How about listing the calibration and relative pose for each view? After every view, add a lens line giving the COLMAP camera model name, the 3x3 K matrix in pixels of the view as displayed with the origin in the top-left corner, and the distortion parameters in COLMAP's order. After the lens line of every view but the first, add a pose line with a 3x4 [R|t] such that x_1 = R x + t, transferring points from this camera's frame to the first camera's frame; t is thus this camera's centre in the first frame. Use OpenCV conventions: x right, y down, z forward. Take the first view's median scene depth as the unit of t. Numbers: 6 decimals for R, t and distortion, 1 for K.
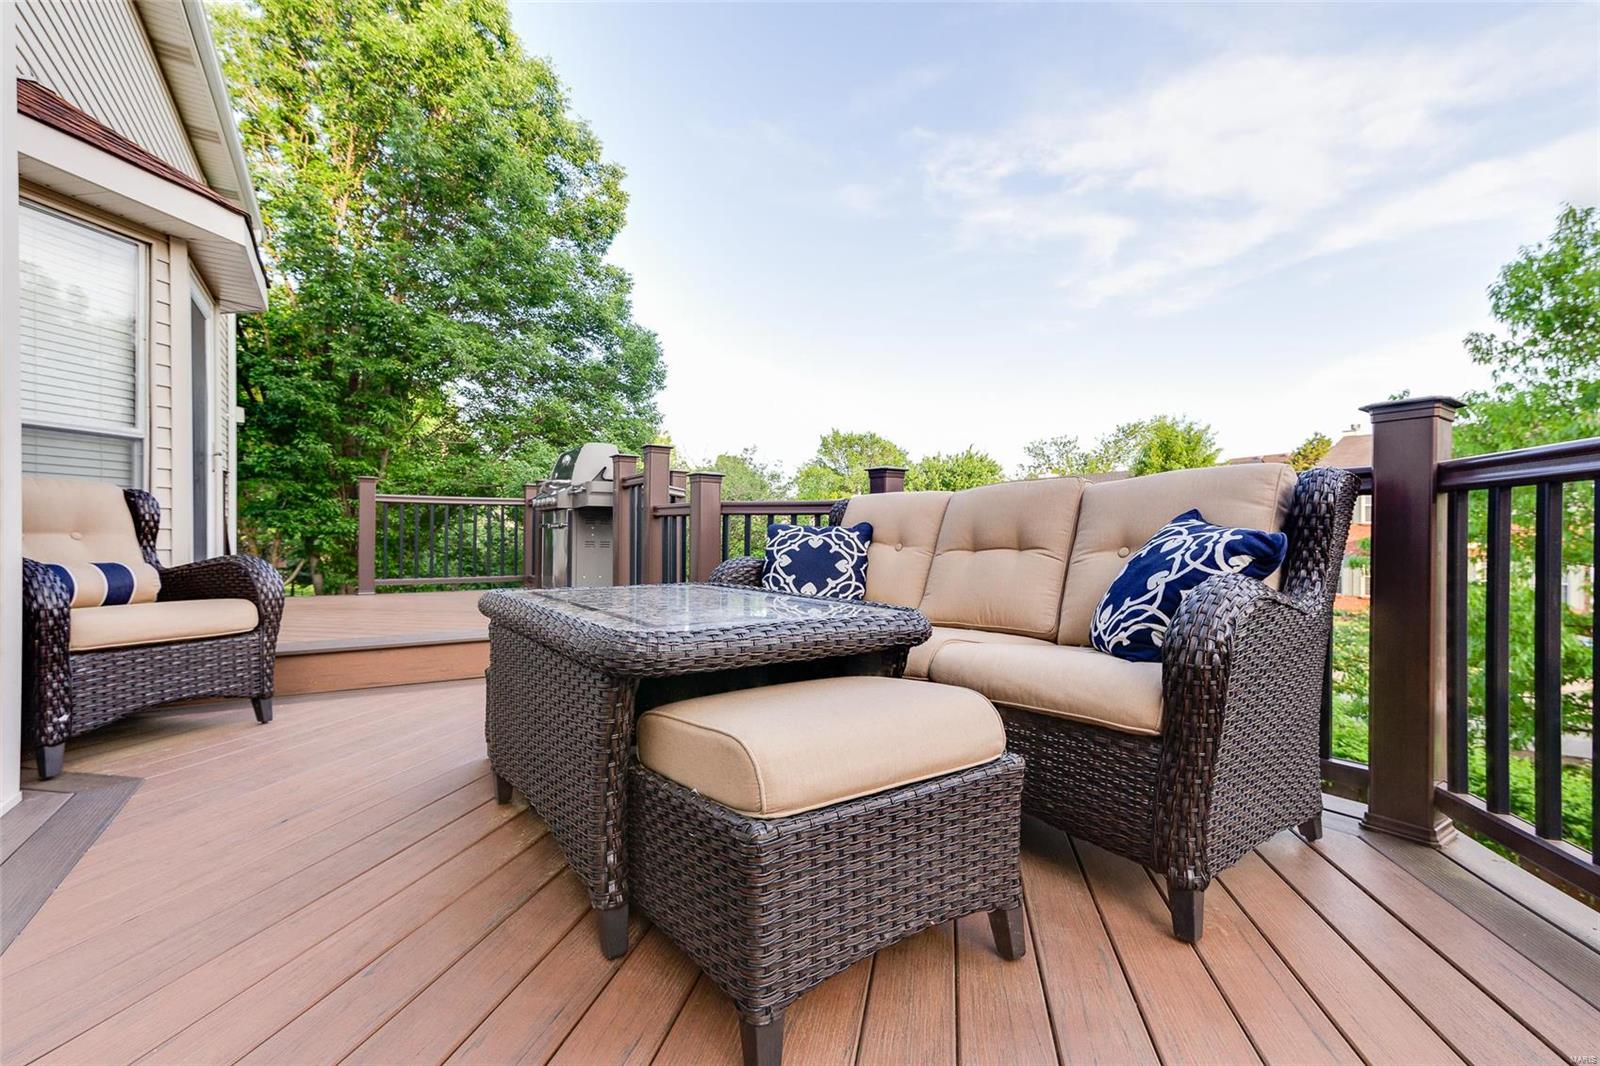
lens RADIAL K [[693.3, 0, 800.0], [0, 693.3, 533.0], [0, 0, 1]] dist [-0.002482, -0.000780]
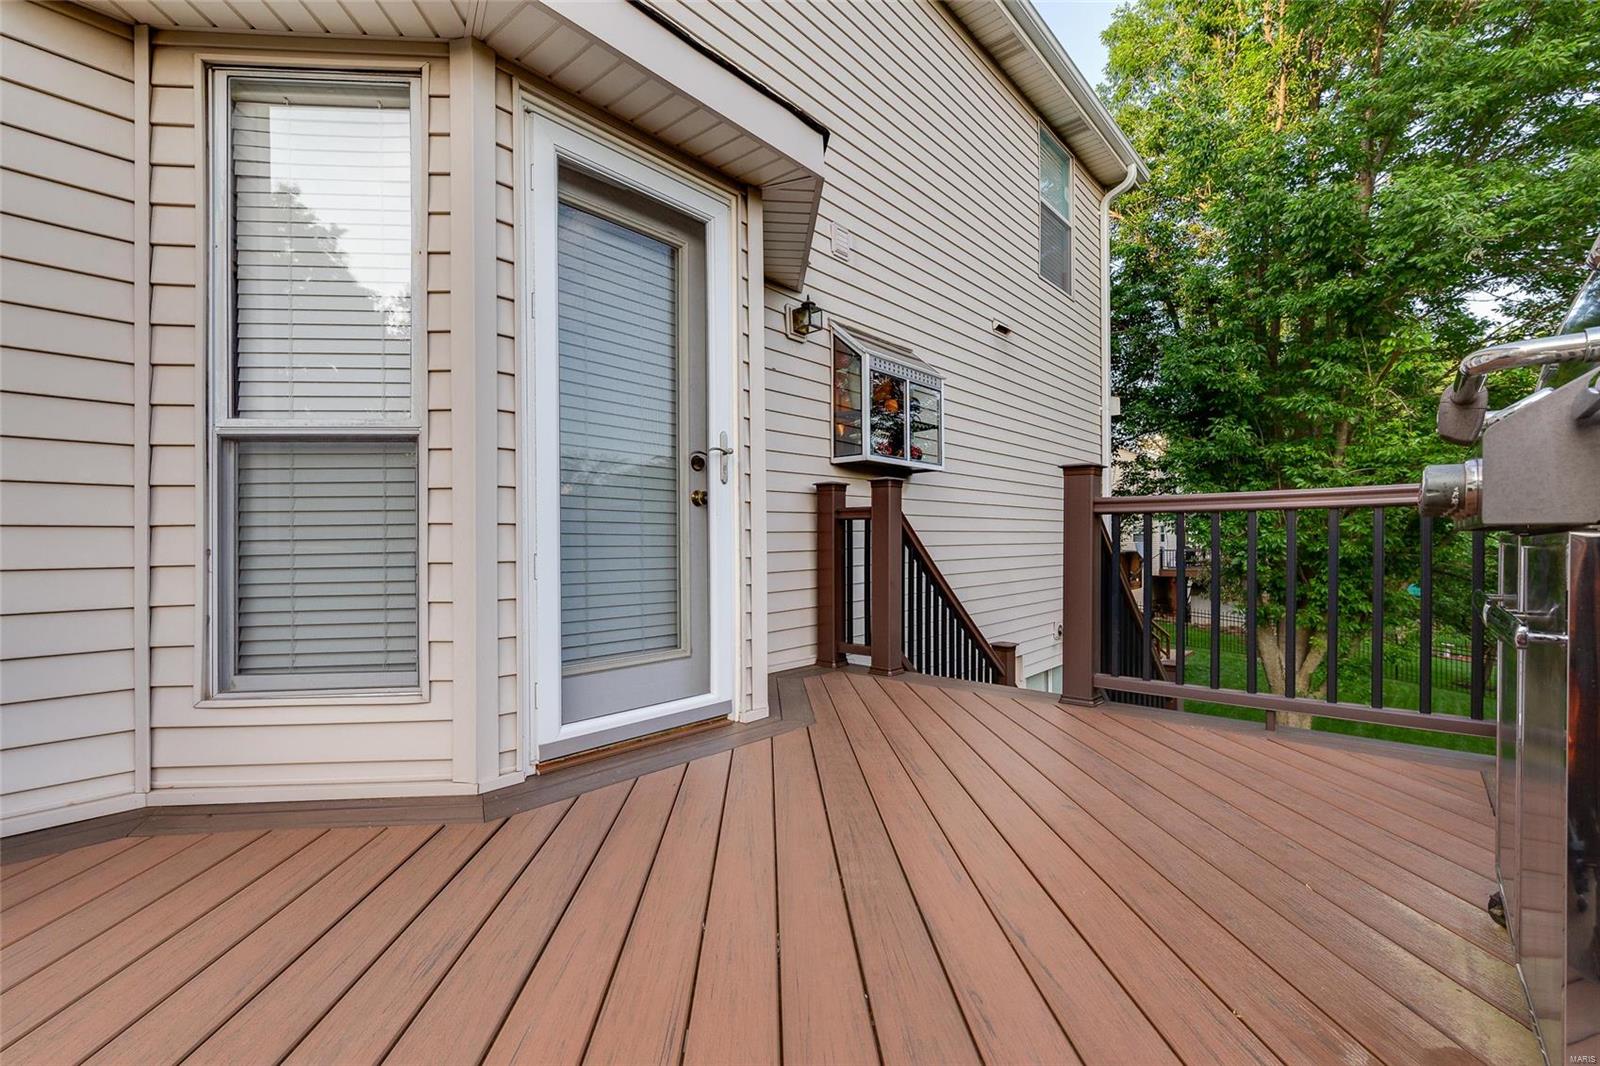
lens RADIAL K [[702.6, 0, 800.0], [0, 702.6, 533.0], [0, 0, 1]] dist [0.001345, 0.000427]
pose [[0.254319, -0.011428, -0.967053, -0.086913], [0.010099, 0.999907, -0.009160, -0.014761], [0.967068, -0.007437, 0.254411, 0.347314]]
